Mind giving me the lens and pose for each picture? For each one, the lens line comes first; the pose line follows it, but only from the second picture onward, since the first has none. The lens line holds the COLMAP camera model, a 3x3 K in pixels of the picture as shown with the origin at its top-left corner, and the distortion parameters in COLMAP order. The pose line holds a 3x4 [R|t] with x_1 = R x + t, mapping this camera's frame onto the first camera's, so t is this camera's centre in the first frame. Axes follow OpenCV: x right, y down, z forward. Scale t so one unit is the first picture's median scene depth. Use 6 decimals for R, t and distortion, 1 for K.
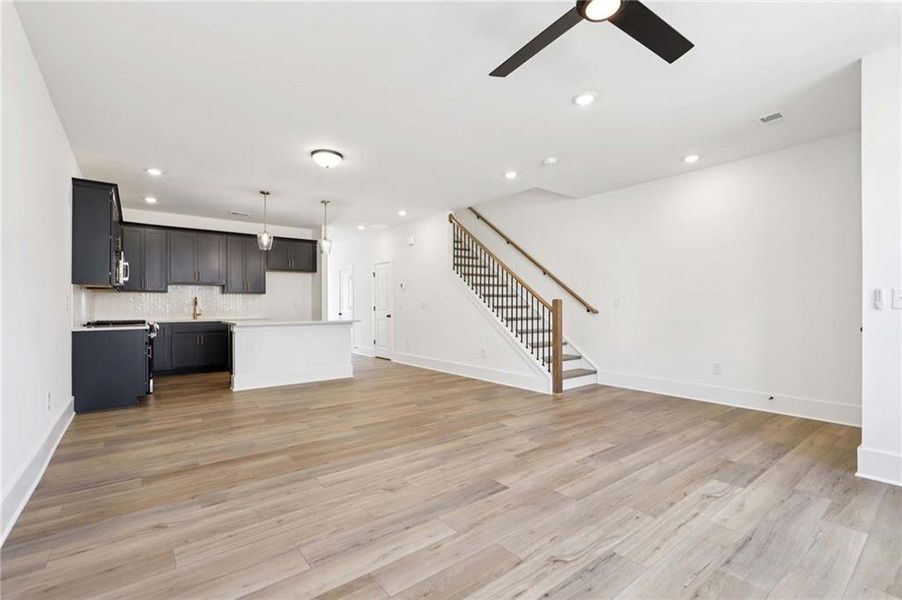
lens RADIAL K [[409.7, 0, 452.5], [0, 409.7, 303.0], [0, 0, 1]] dist [-0.000378, -0.000263]
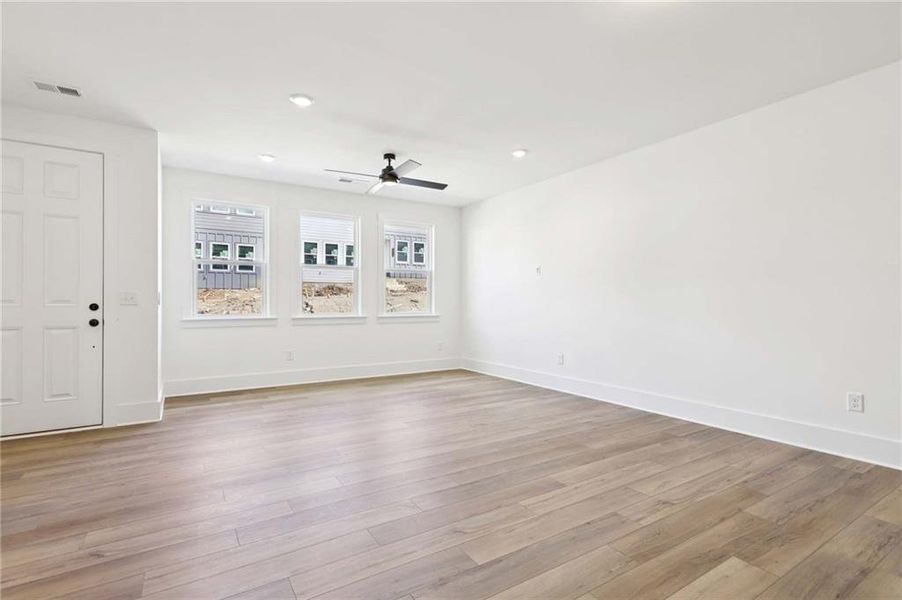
lens RADIAL K [[409.7, 0, 447.8], [0, 409.7, 301.1], [0, 0, 1]] dist [-0.000378, -0.000263]
pose [[-0.994182, 0.000141, 0.107715, -0.153581], [-0.000518, 0.999981, -0.006086, 0.011135], [-0.107714, -0.006107, -0.994163, 2.065019]]
